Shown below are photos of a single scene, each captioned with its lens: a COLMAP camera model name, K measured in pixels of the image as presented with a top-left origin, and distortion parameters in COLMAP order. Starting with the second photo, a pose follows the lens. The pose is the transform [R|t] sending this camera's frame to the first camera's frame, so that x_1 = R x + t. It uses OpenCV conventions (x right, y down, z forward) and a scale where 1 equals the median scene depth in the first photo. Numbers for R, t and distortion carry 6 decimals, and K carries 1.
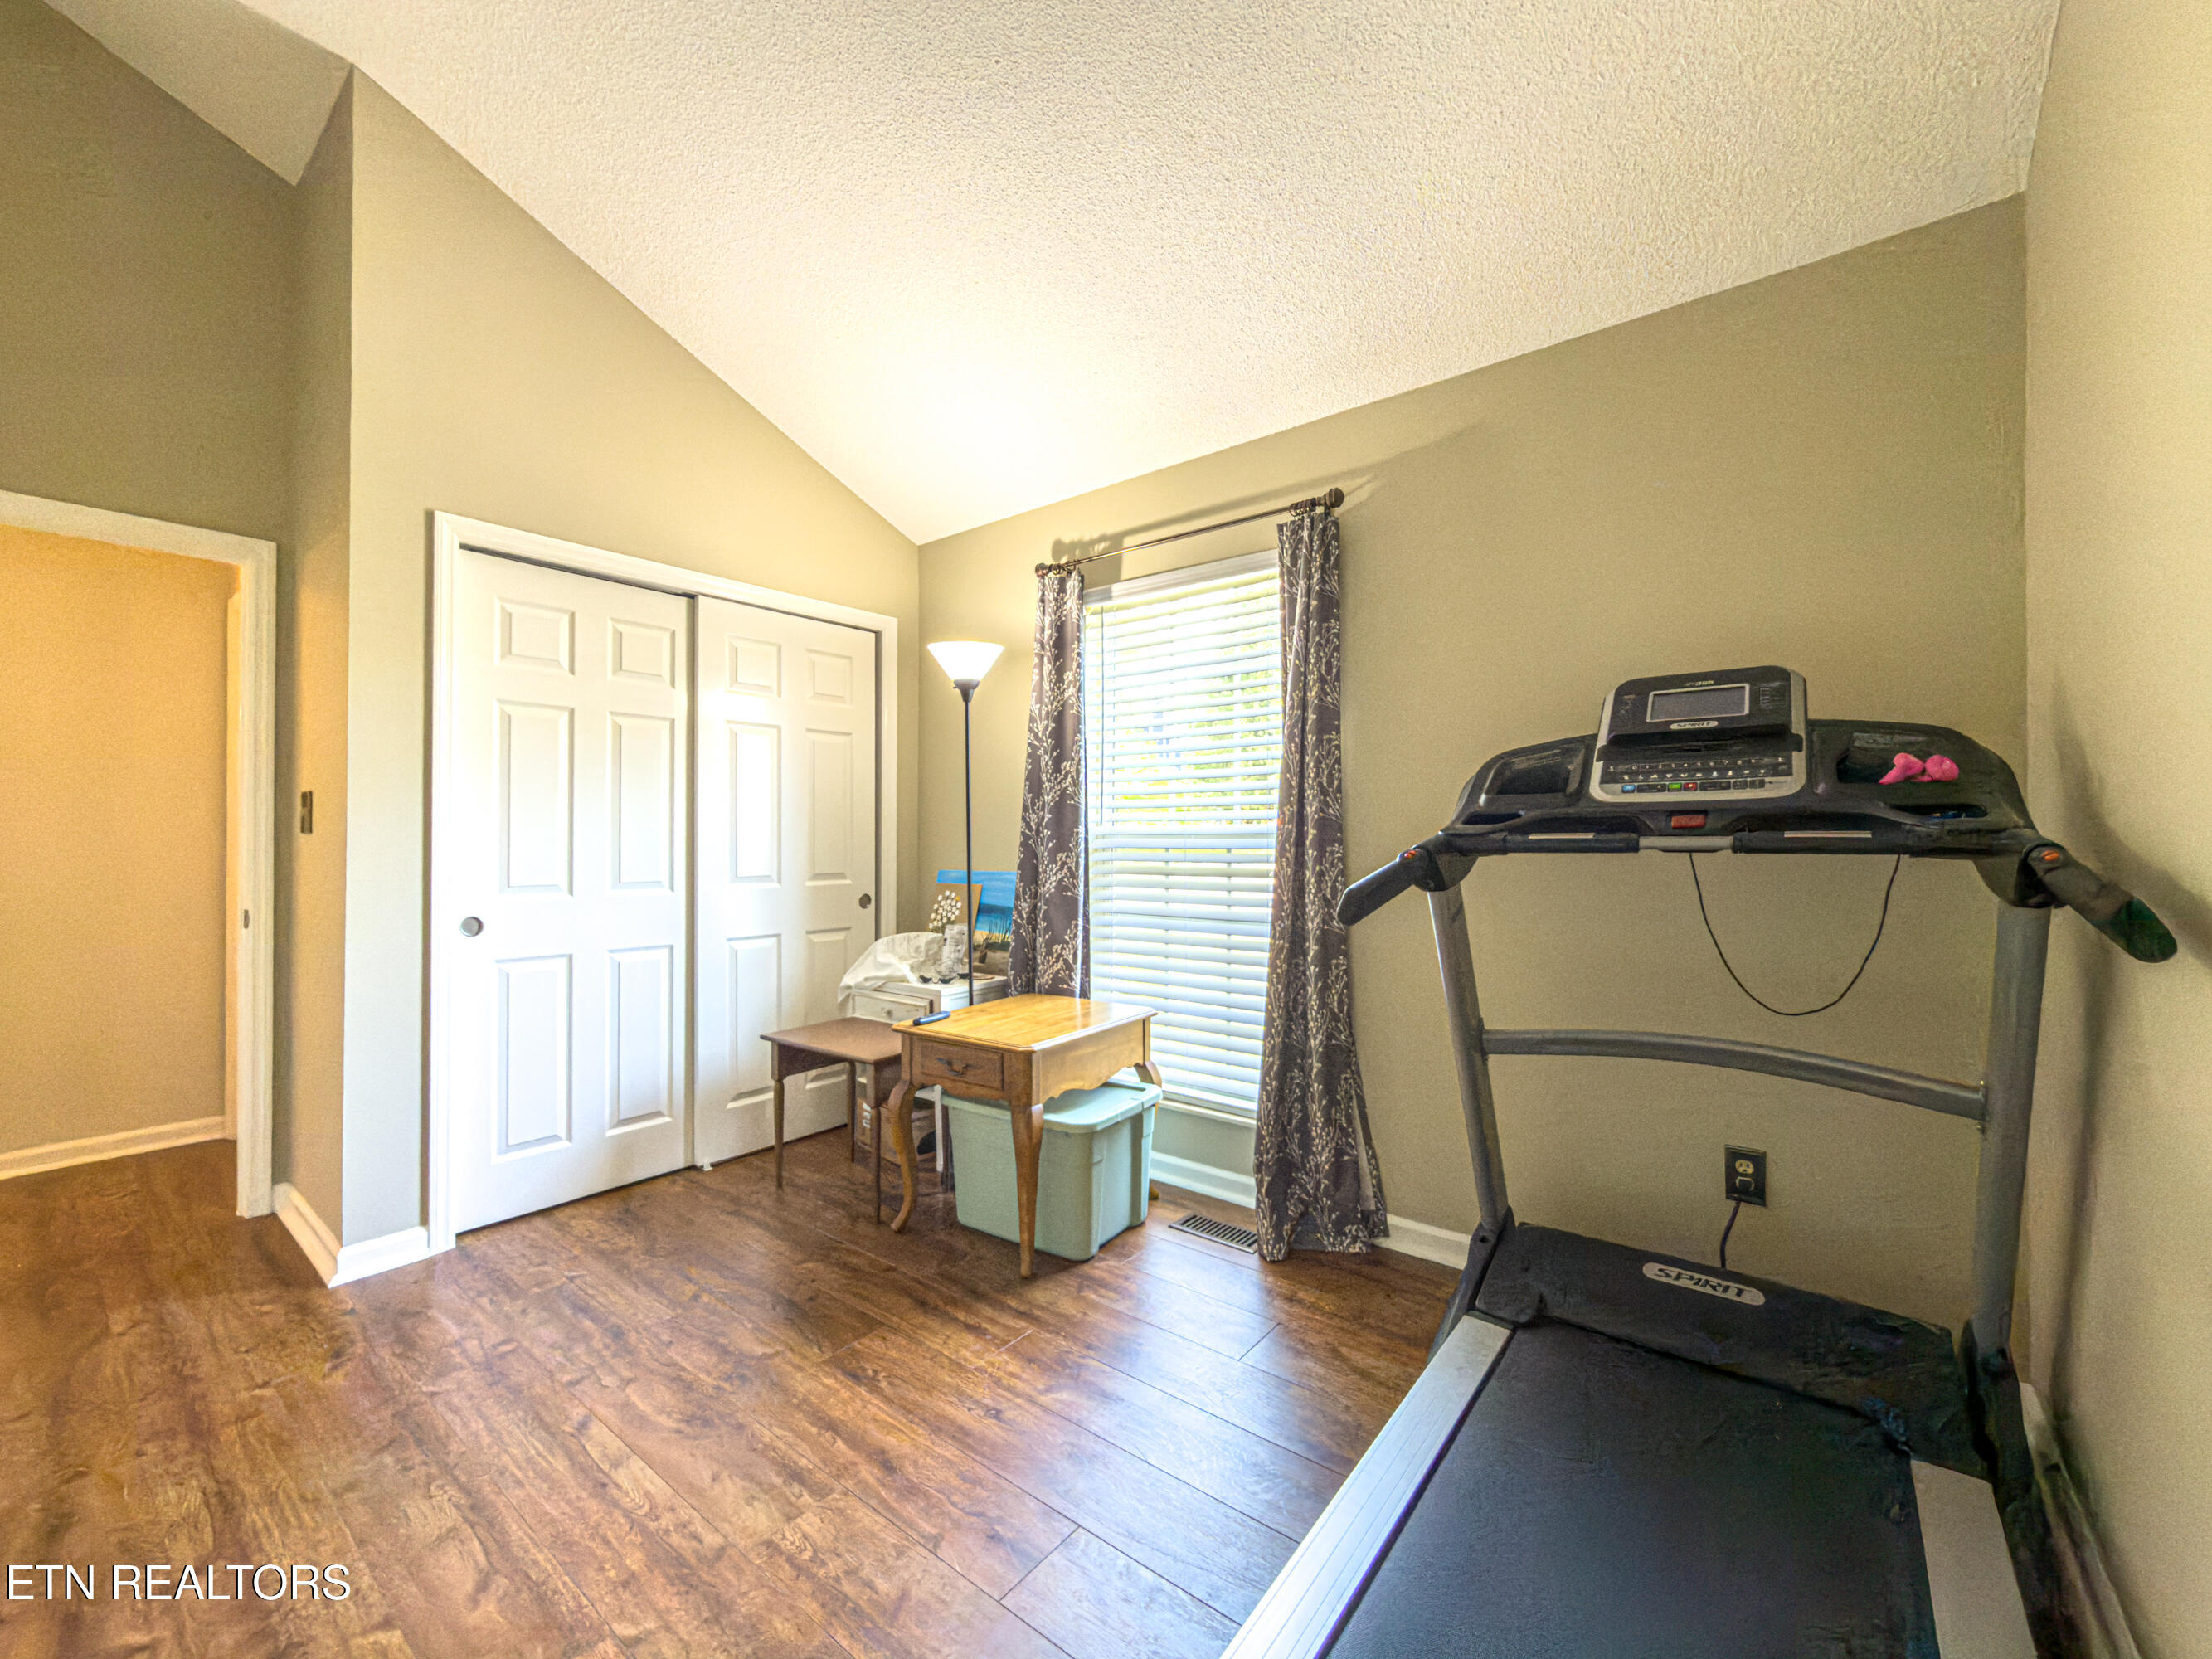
lens RADIAL K [[897.5, 0, 1082.8], [0, 897.5, 820.2], [0, 0, 1]] dist [0.000259, 0.000290]
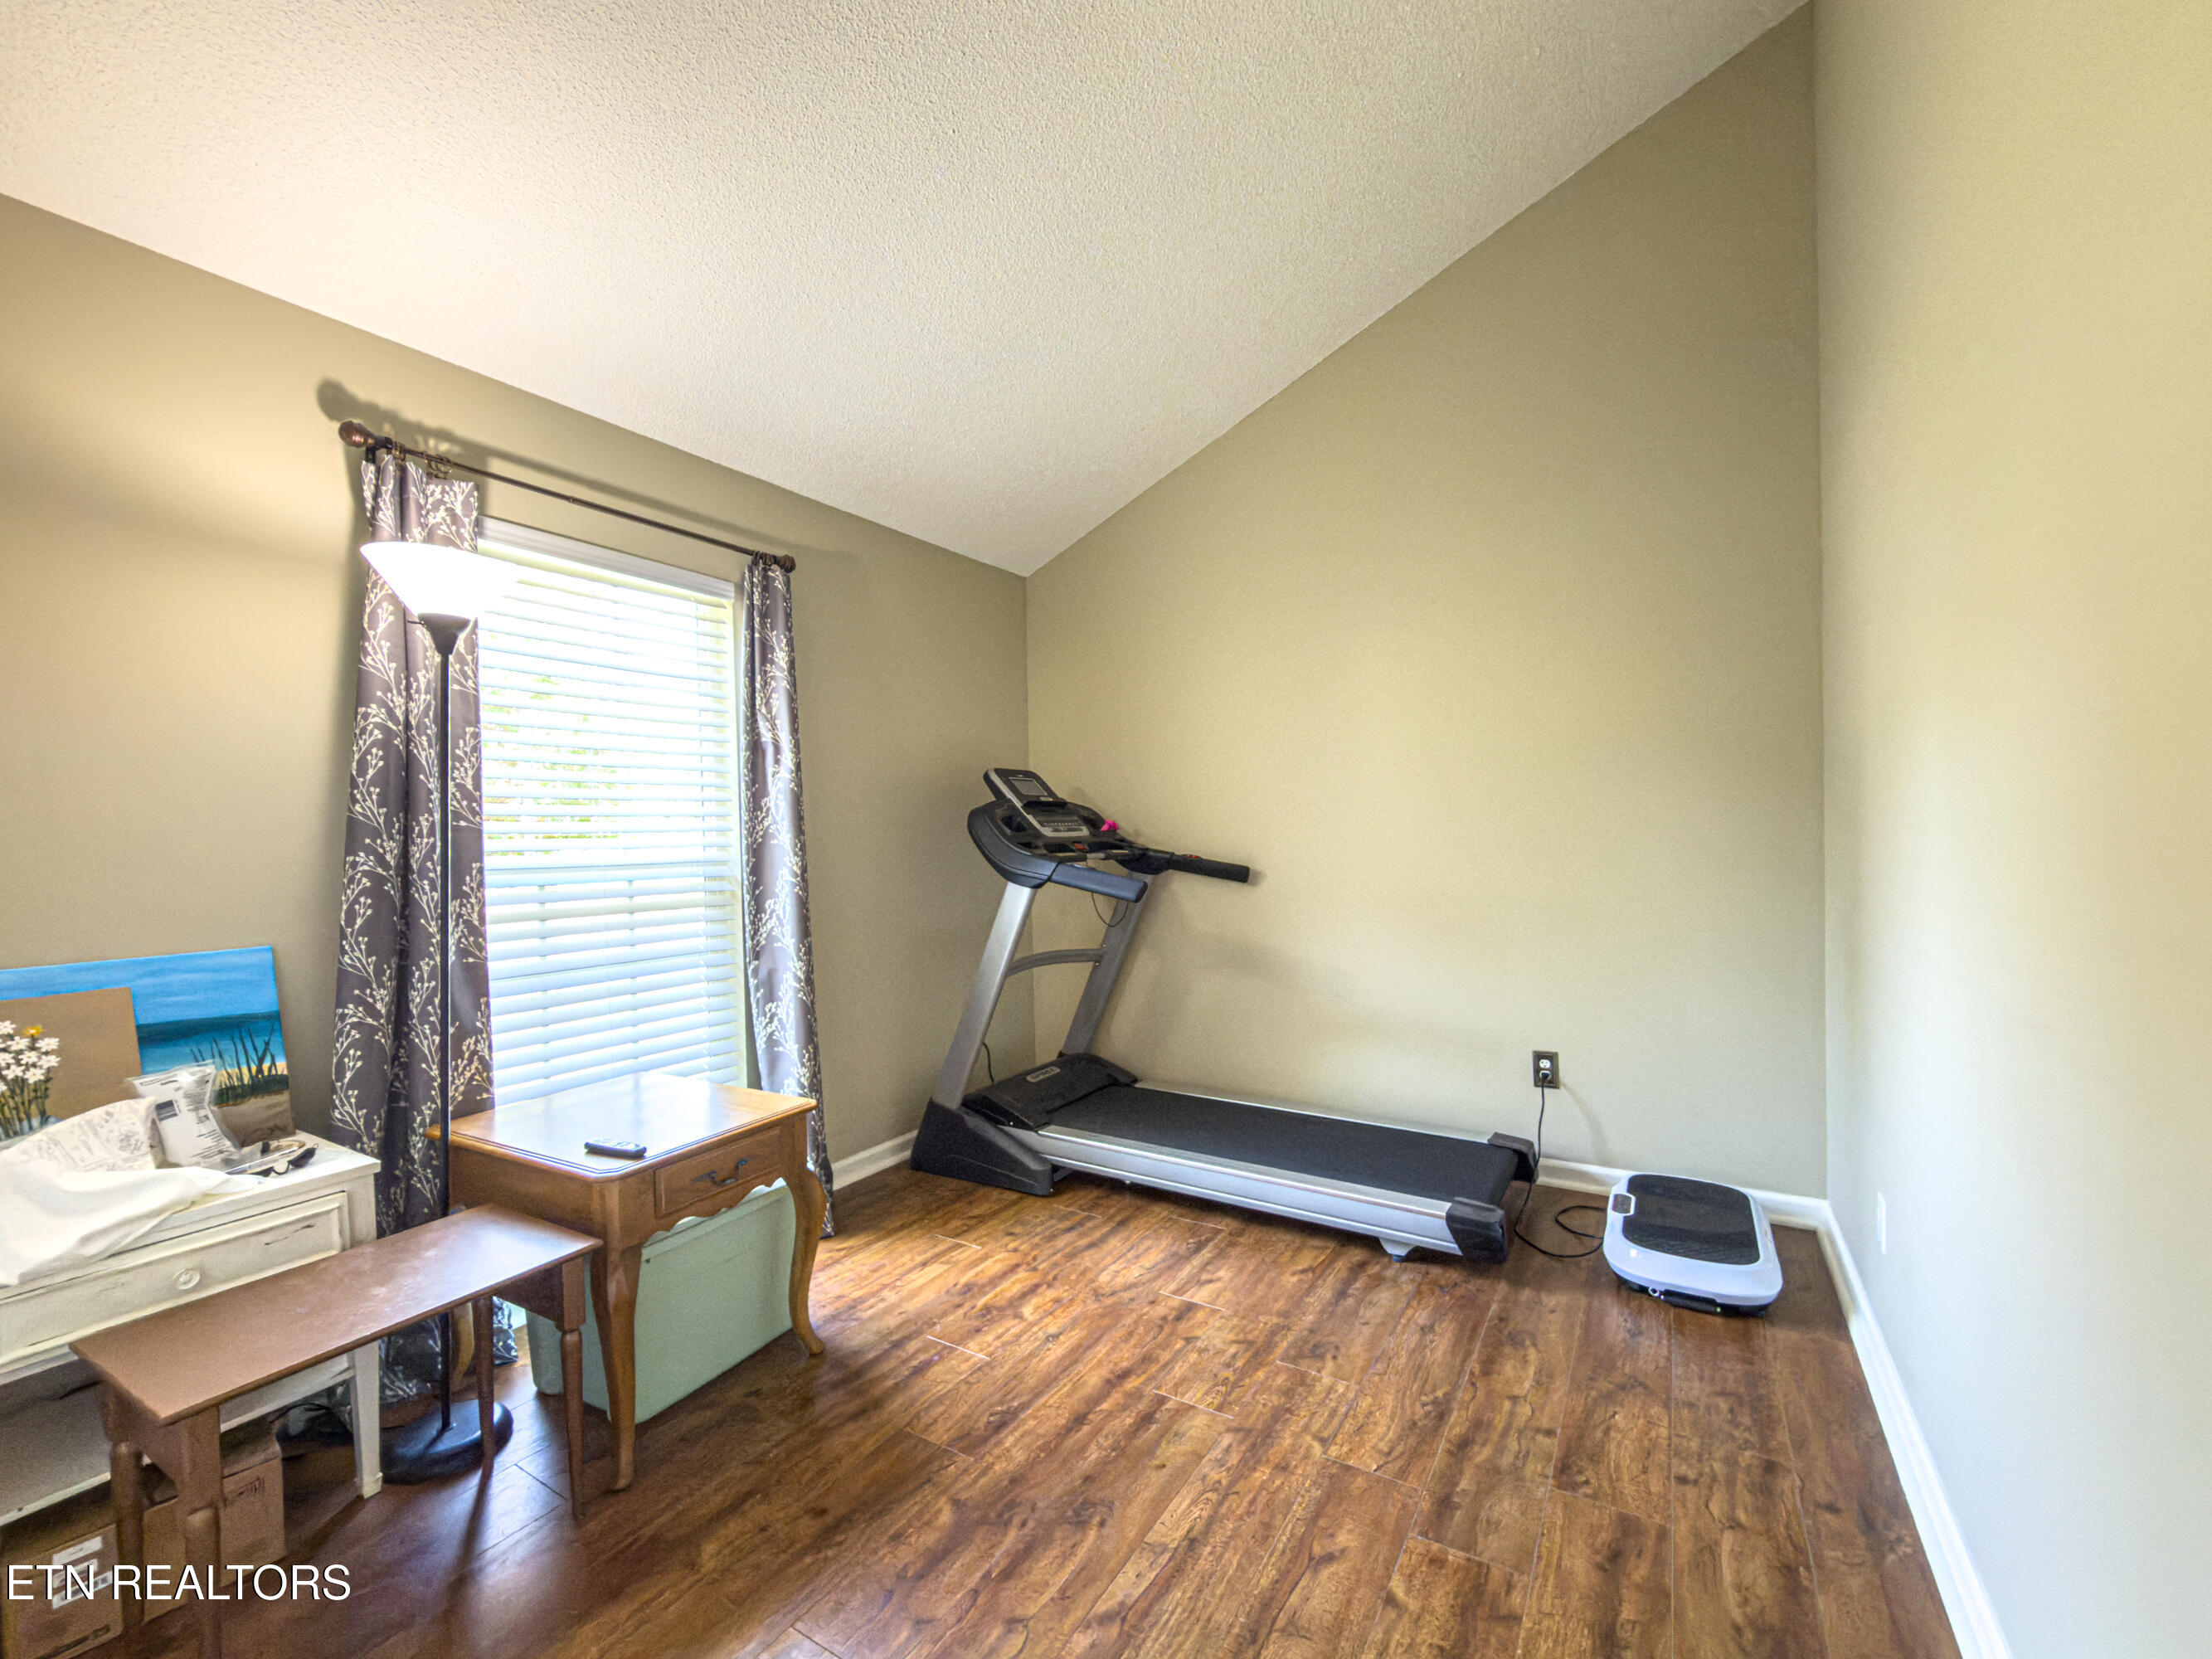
lens RADIAL K [[946.1, 0, 1098.1], [0, 946.1, 831.9], [0, 0, 1]] dist [0.008913, 0.000220]
pose [[-0.136653, 0.011043, 0.990557, -1.329495], [0.003362, 0.999937, -0.010684, -0.007008], [-0.990613, 0.001870, -0.136681, 1.070400]]
